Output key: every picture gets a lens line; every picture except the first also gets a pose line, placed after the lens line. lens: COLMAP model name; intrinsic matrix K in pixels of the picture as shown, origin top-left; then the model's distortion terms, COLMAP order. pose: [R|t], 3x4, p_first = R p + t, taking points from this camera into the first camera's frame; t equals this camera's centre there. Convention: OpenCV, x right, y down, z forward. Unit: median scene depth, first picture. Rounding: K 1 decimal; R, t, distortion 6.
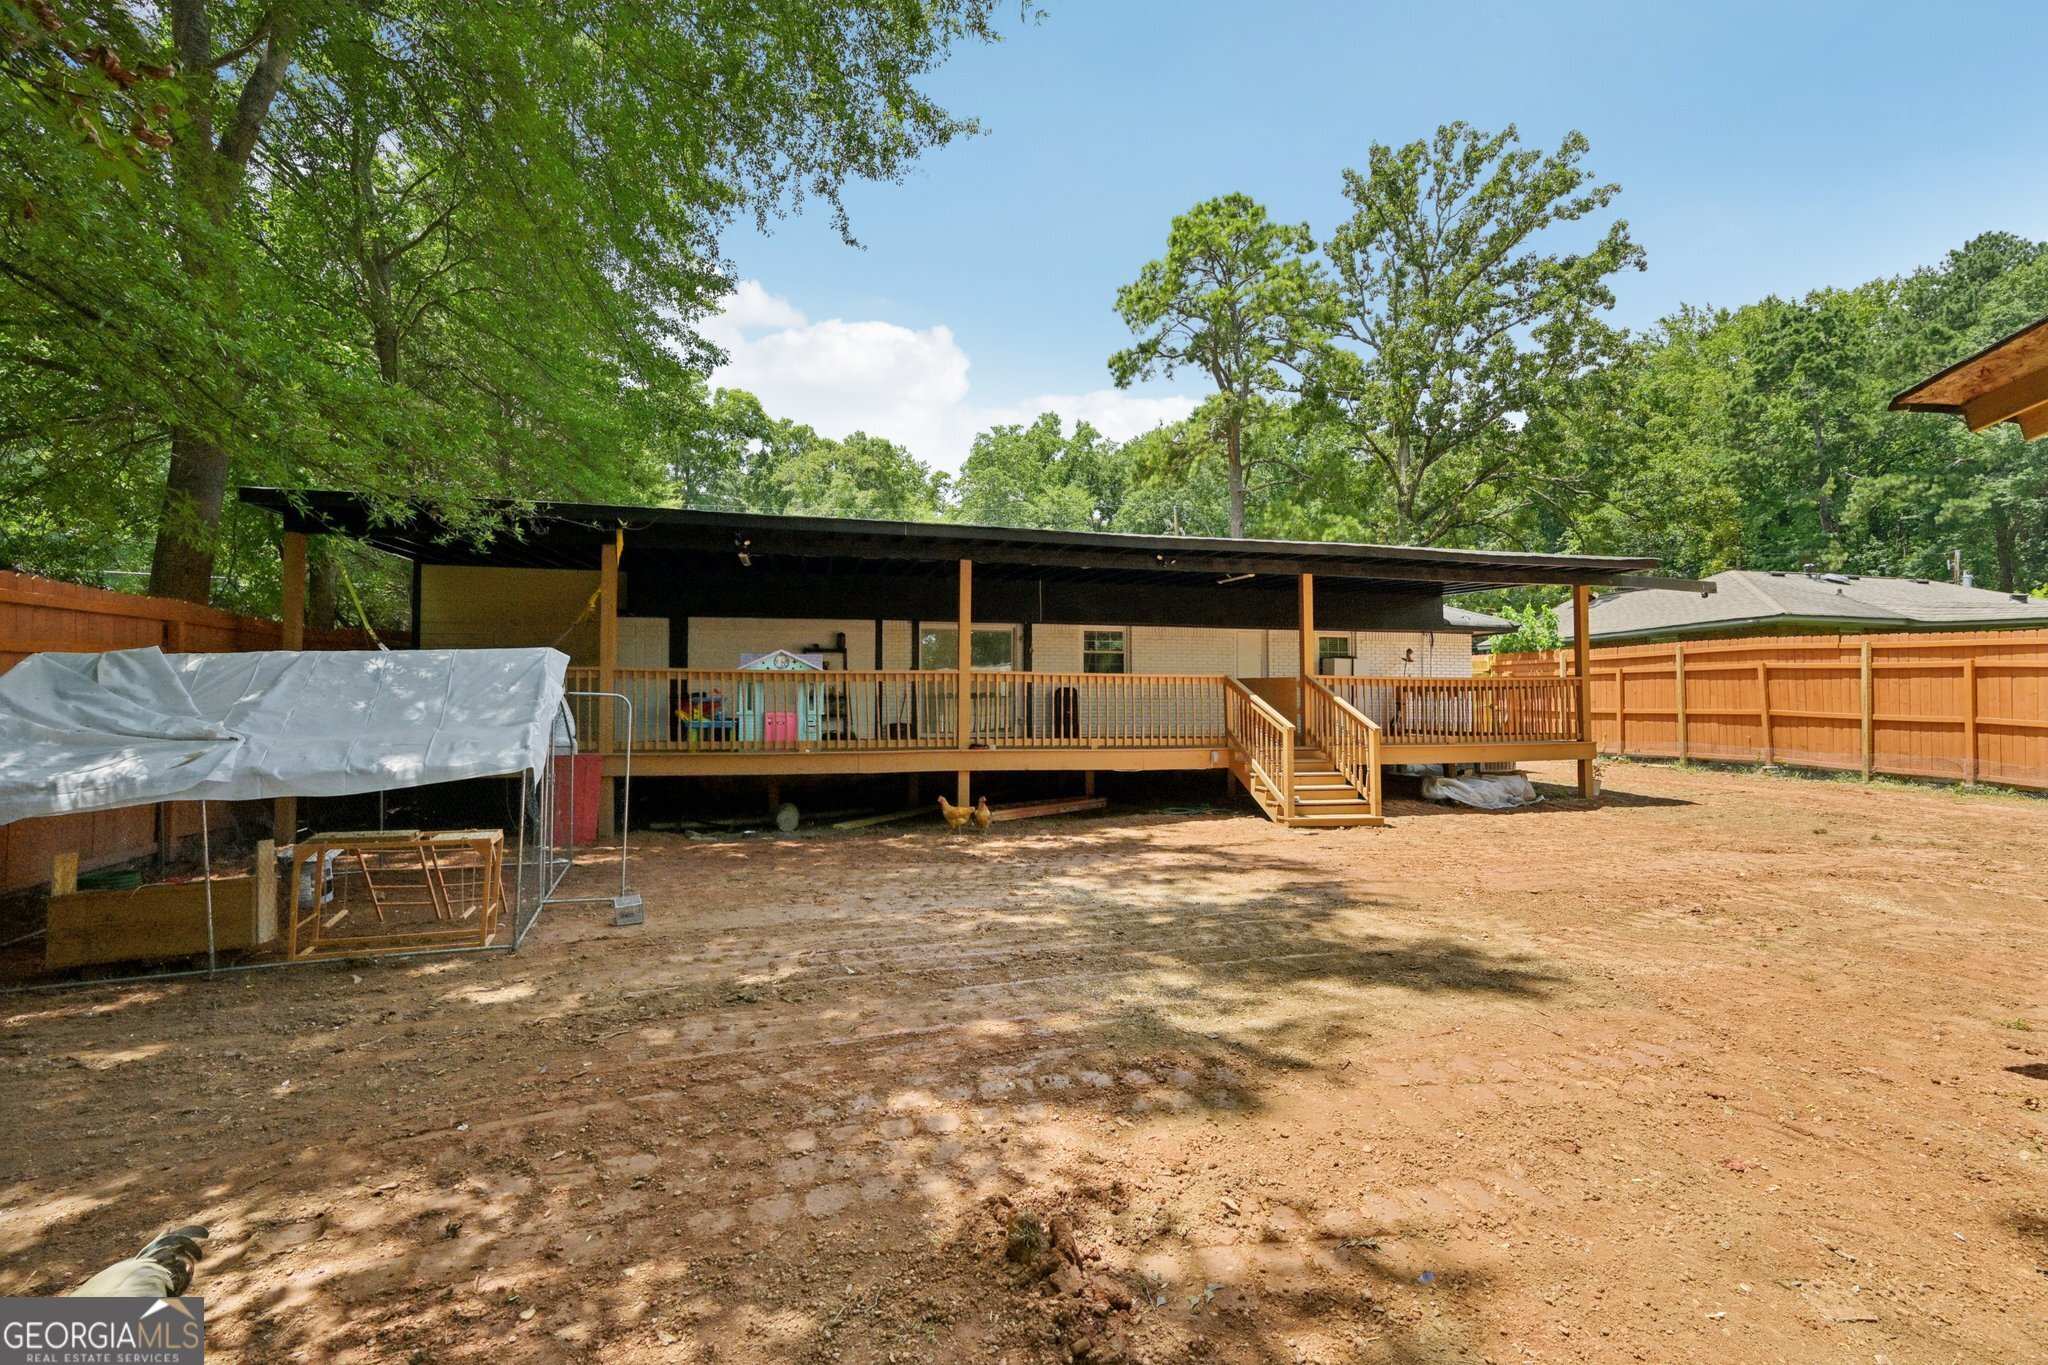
lens RADIAL K [[928.4, 0, 1024.0], [0, 928.4, 682.5], [0, 0, 1]] dist [0.000098, 0.000041]
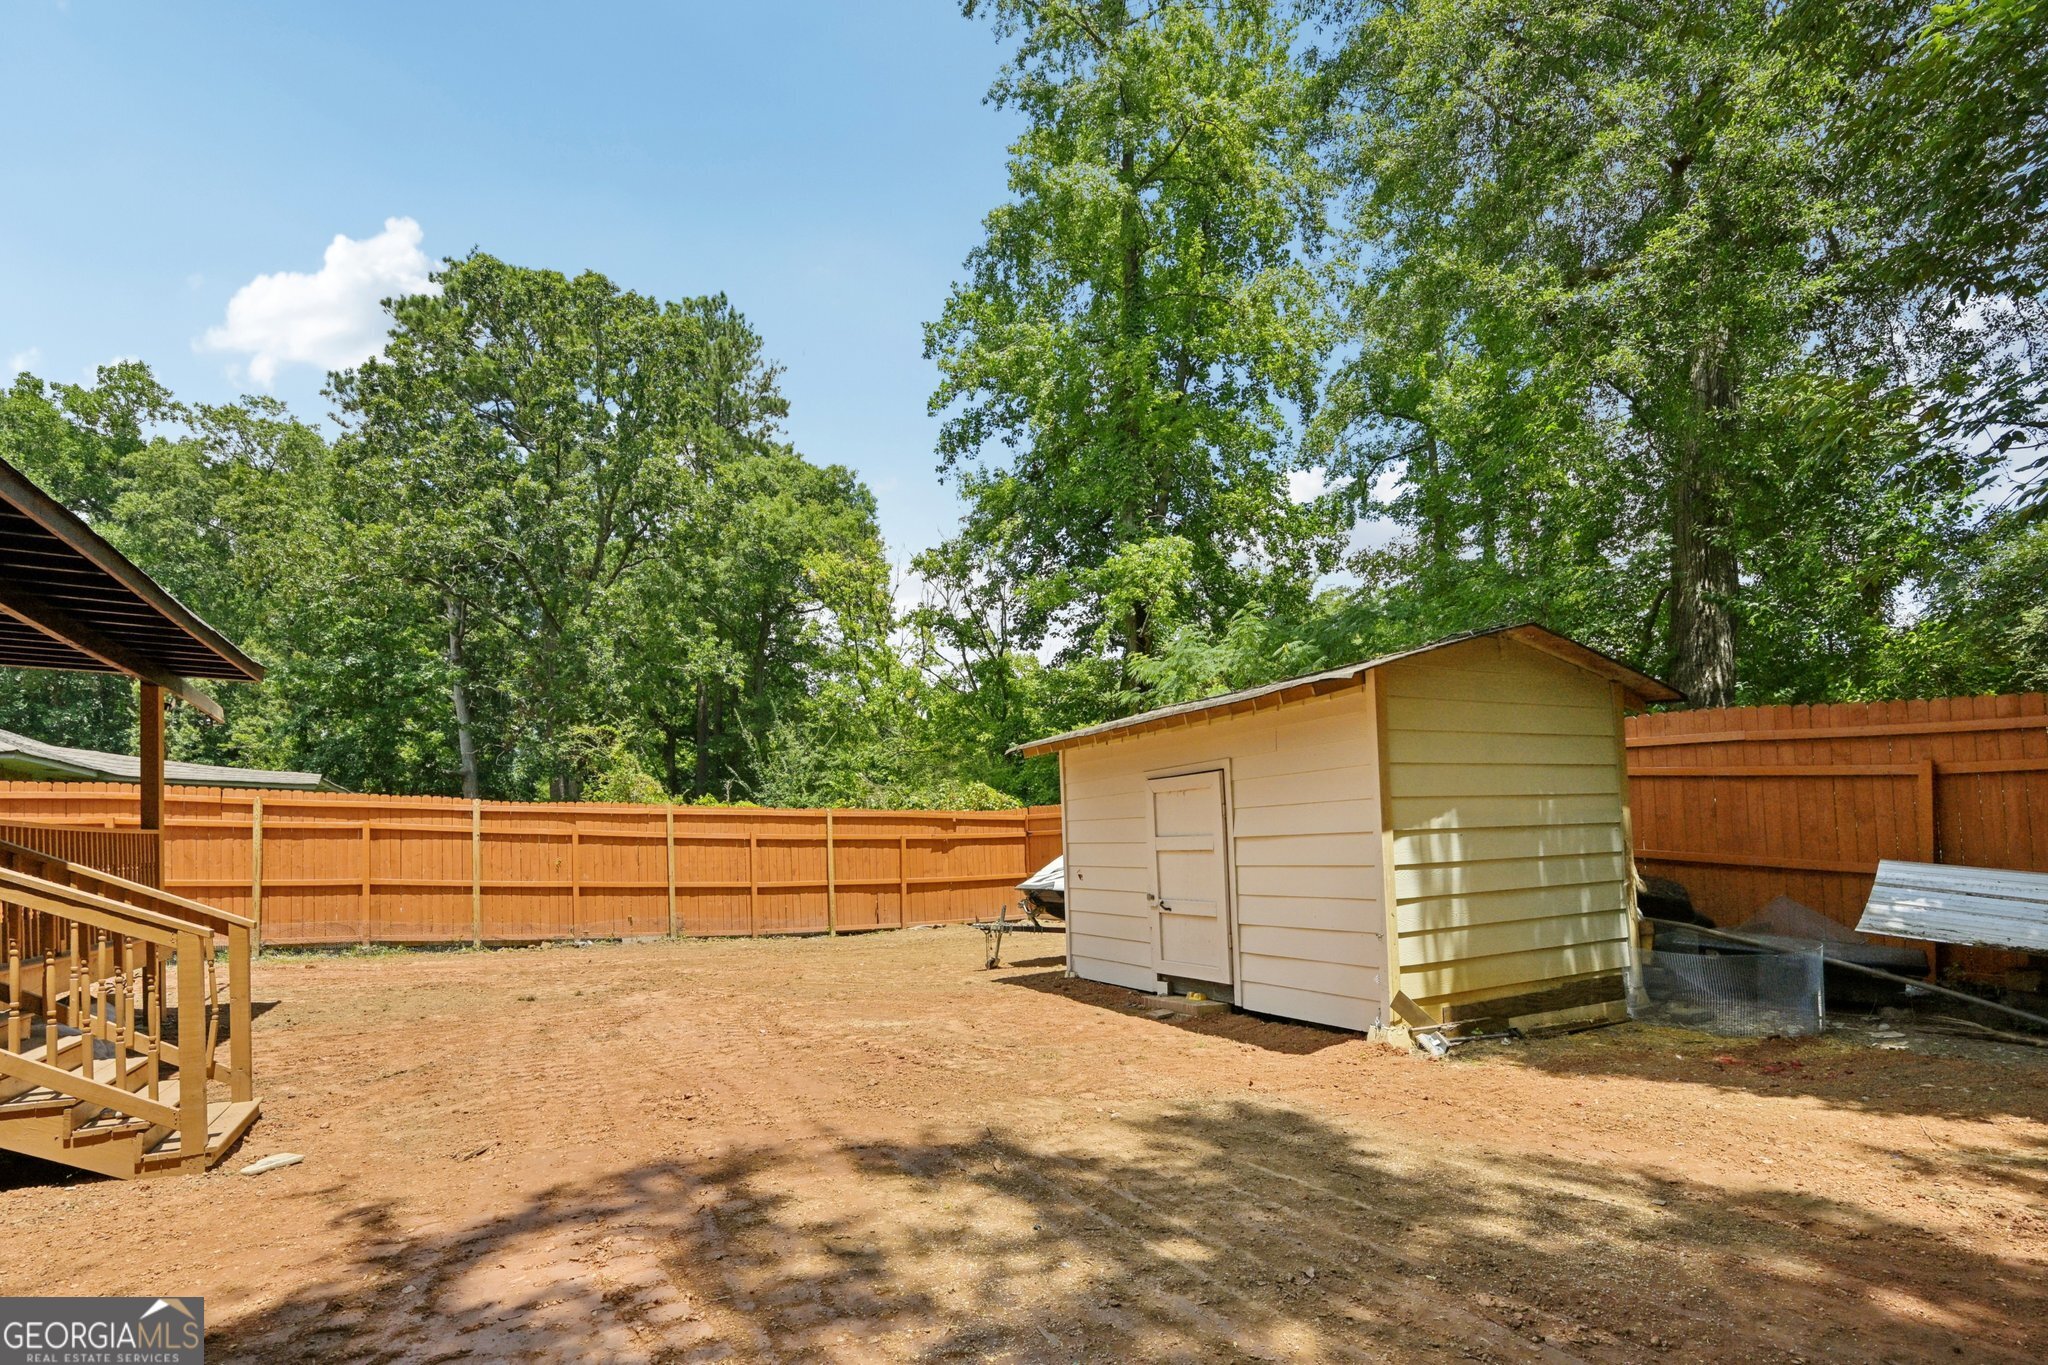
lens RADIAL K [[953.2, 0, 1024.0], [0, 953.2, 682.5], [0, 0, 1]] dist [0.014657, 0.000130]
pose [[-0.241032, 0.171009, 0.955332, -0.200385], [-0.004948, 0.984124, -0.177411, 0.008931], [-0.970505, -0.047489, -0.236360, 0.557769]]
